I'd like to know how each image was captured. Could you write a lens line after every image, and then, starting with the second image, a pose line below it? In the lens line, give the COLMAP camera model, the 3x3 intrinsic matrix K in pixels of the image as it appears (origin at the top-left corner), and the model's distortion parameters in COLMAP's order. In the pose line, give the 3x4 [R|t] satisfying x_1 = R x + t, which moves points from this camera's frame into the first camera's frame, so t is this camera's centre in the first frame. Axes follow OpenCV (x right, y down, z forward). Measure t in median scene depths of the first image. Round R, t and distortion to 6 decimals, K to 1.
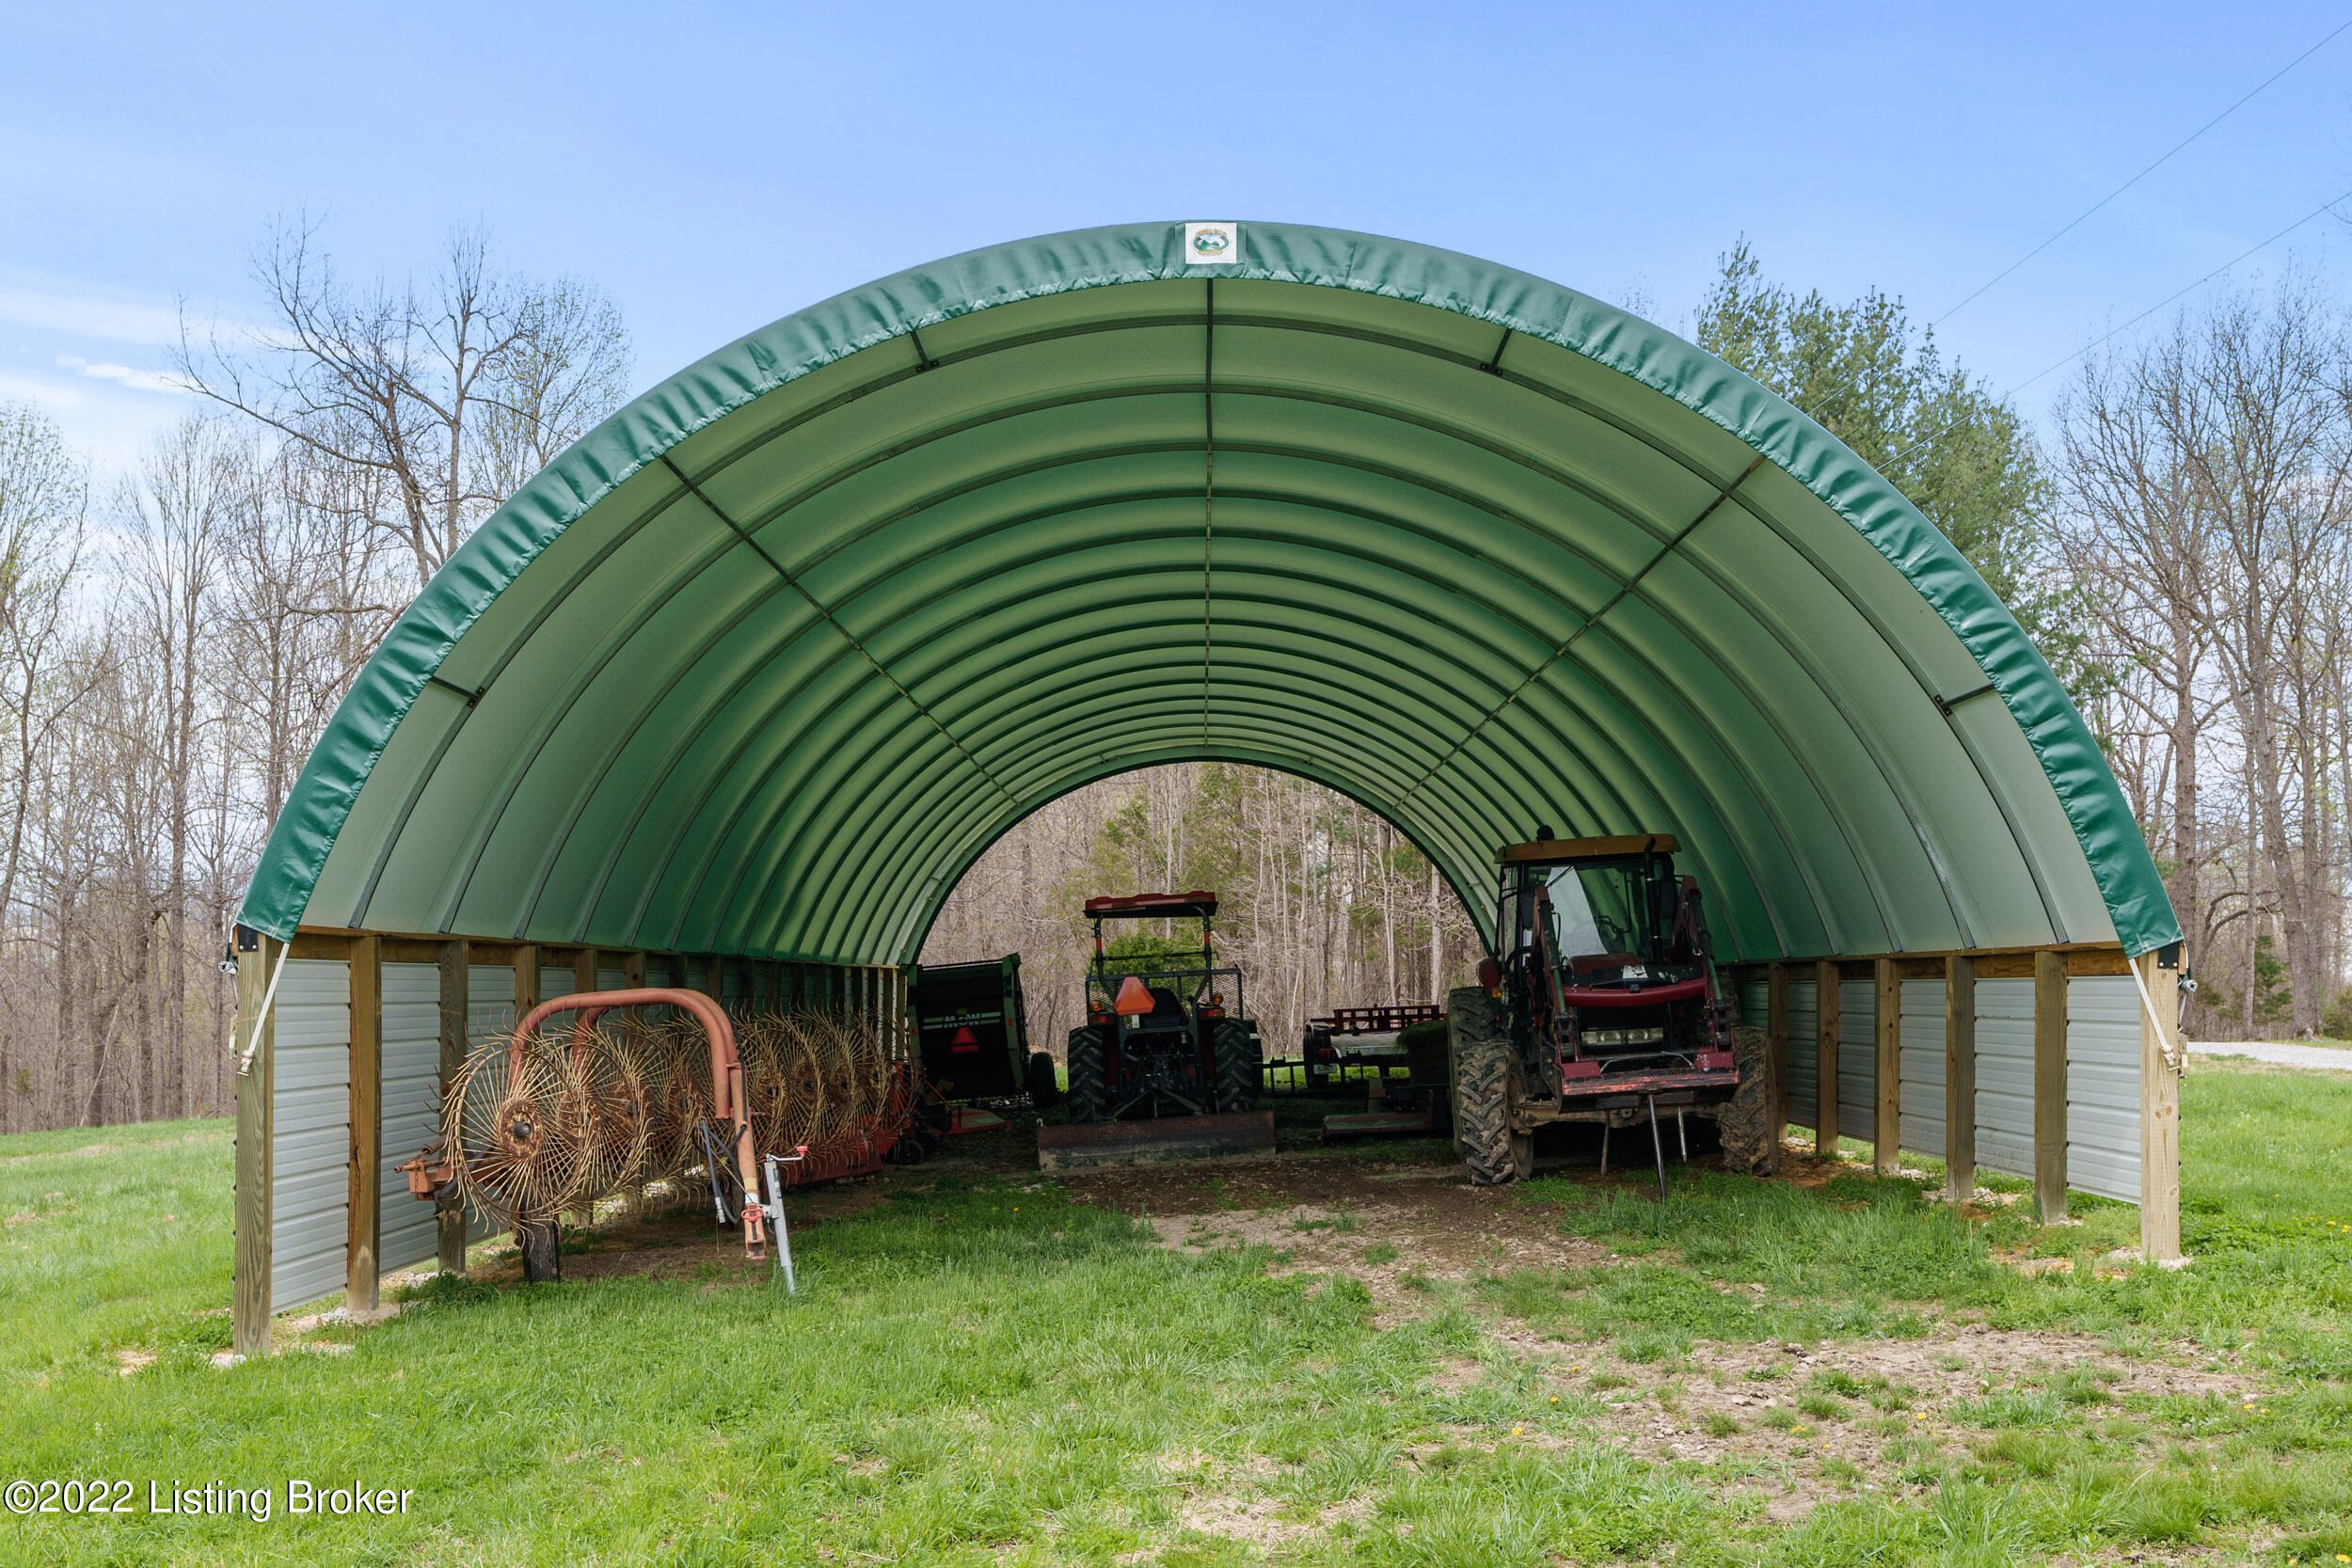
lens RADIAL K [[2670.3, 0, 1180.8], [0, 2670.3, 897.7], [0, 0, 1]] dist [0.019057, 0.000000]
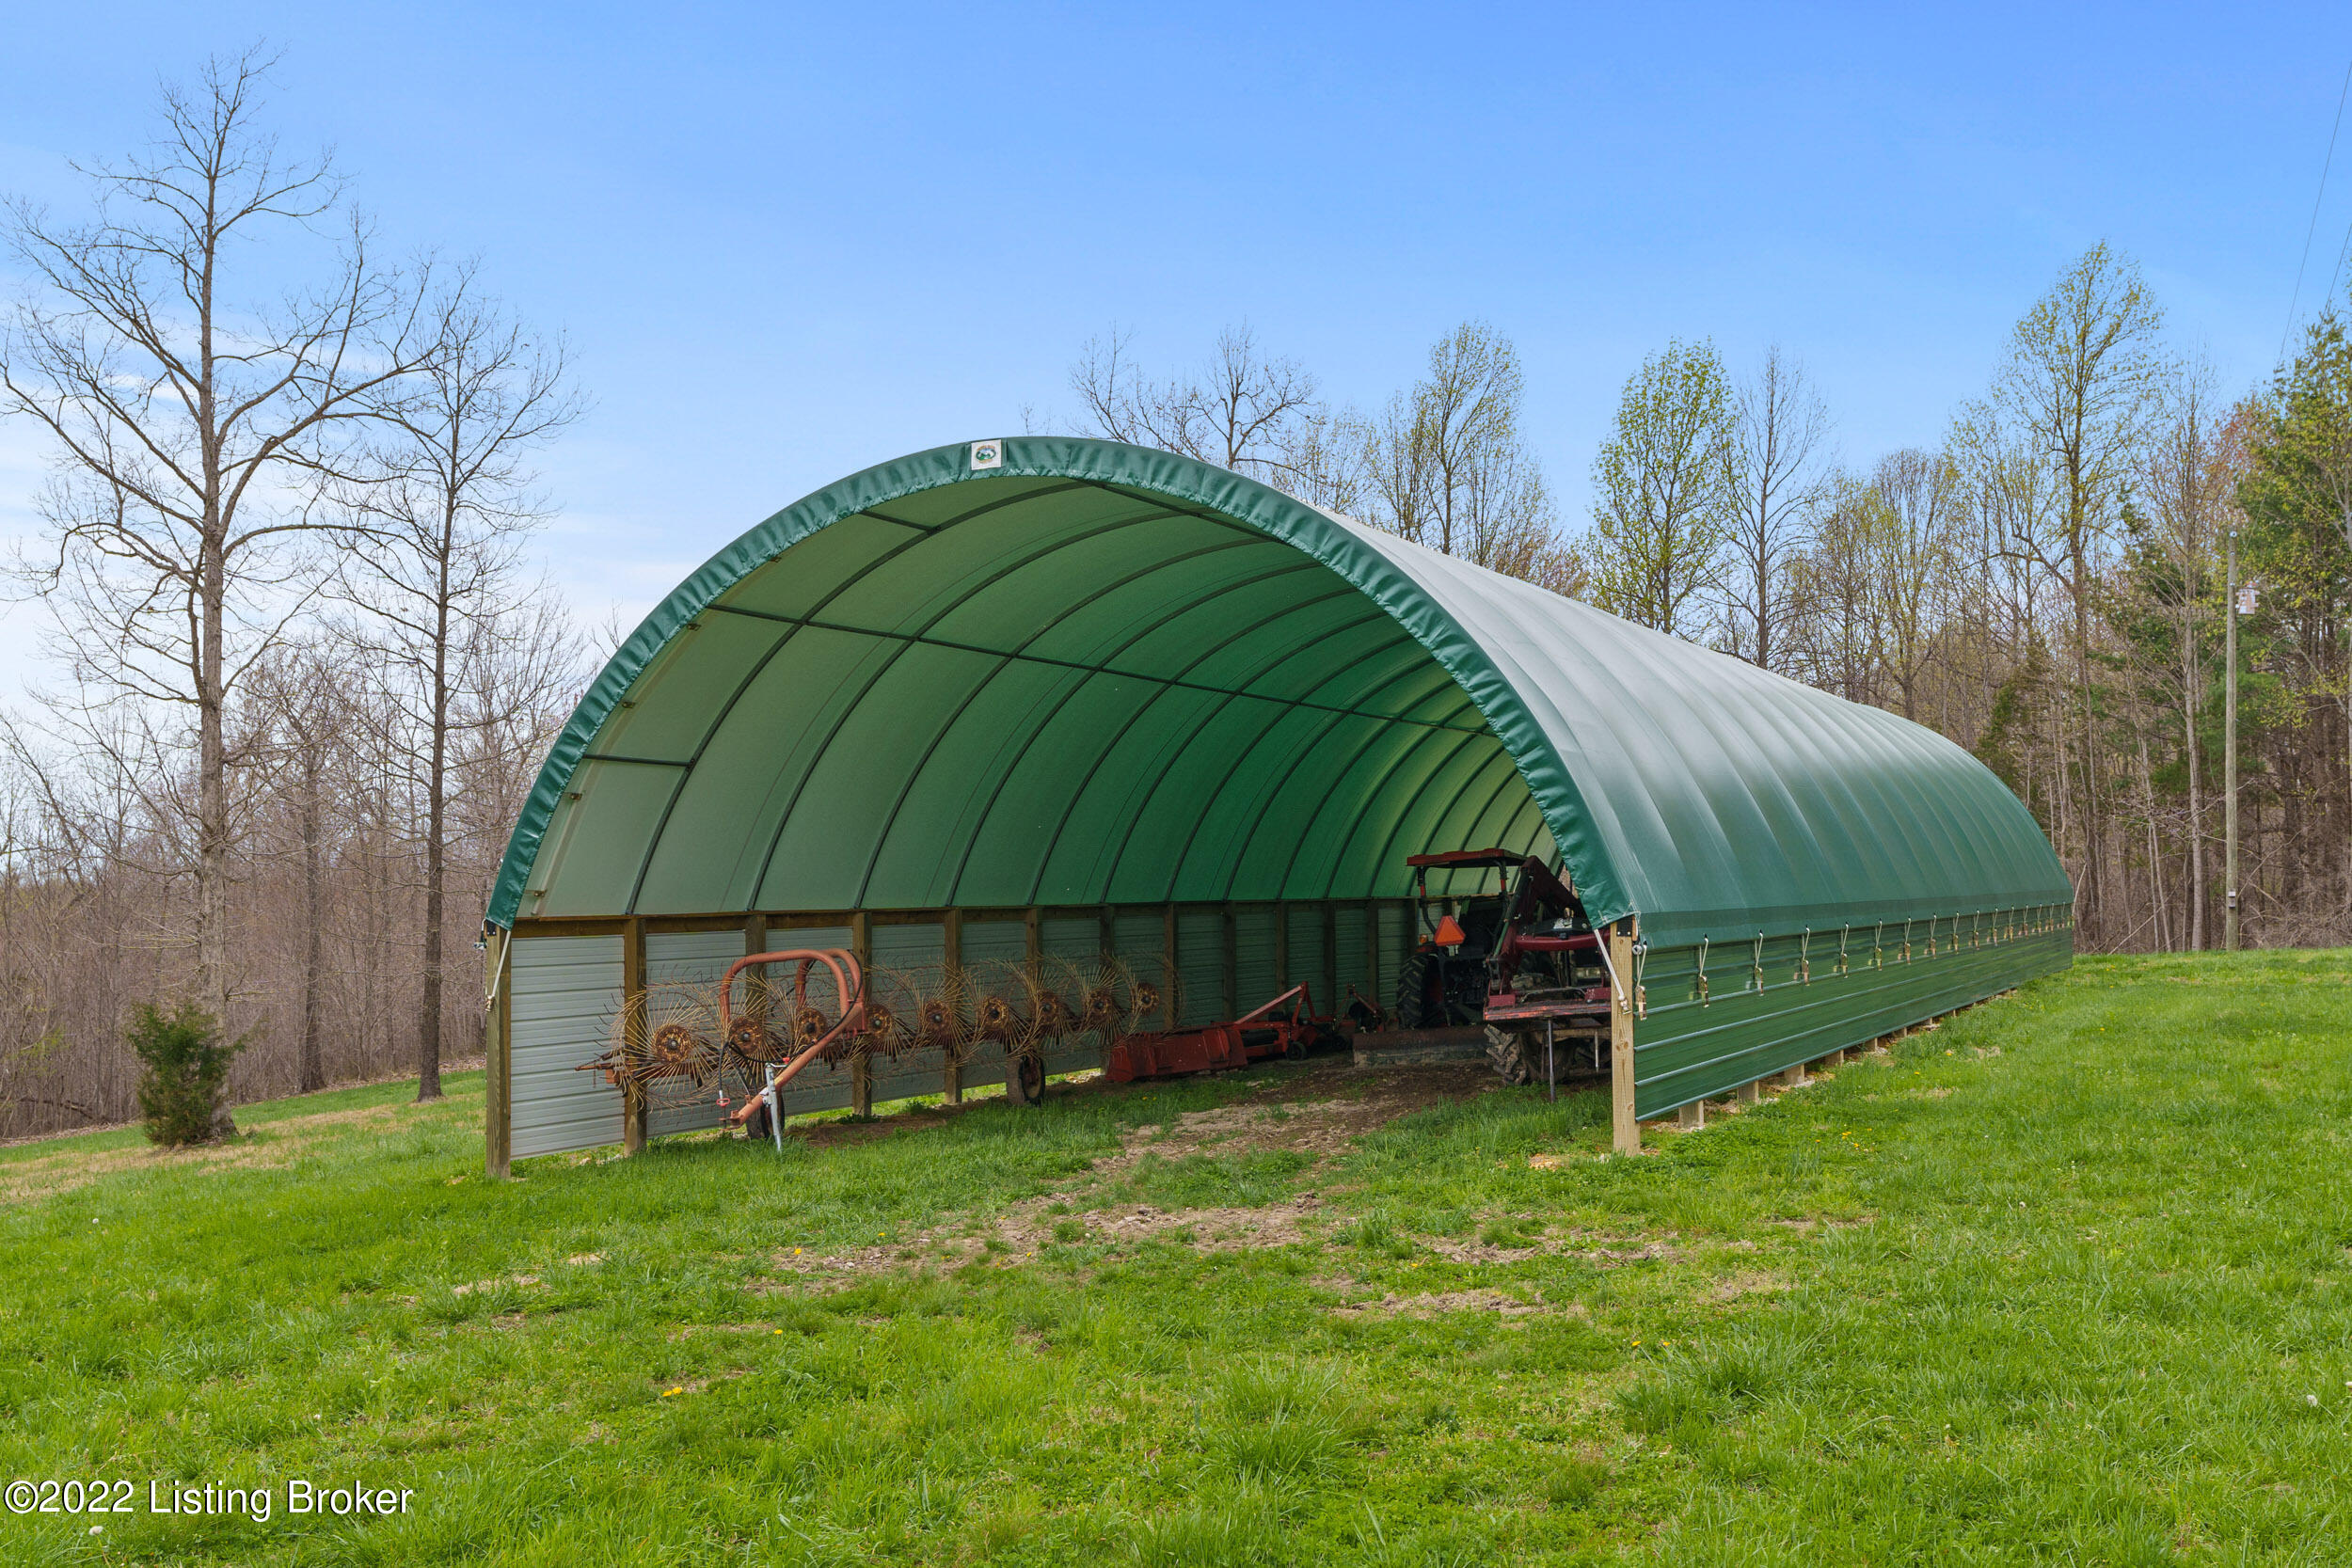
lens RADIAL K [[2321.2, 0, 1175.4], [0, 2321.2, 782.5], [0, 0, 1]] dist [0.054984, 0.000000]
pose [[0.902349, -0.036761, -0.429435, 0.657412], [0.031934, 0.999320, -0.018444, -0.034557], [0.429821, 0.002929, 0.902909, -0.126100]]
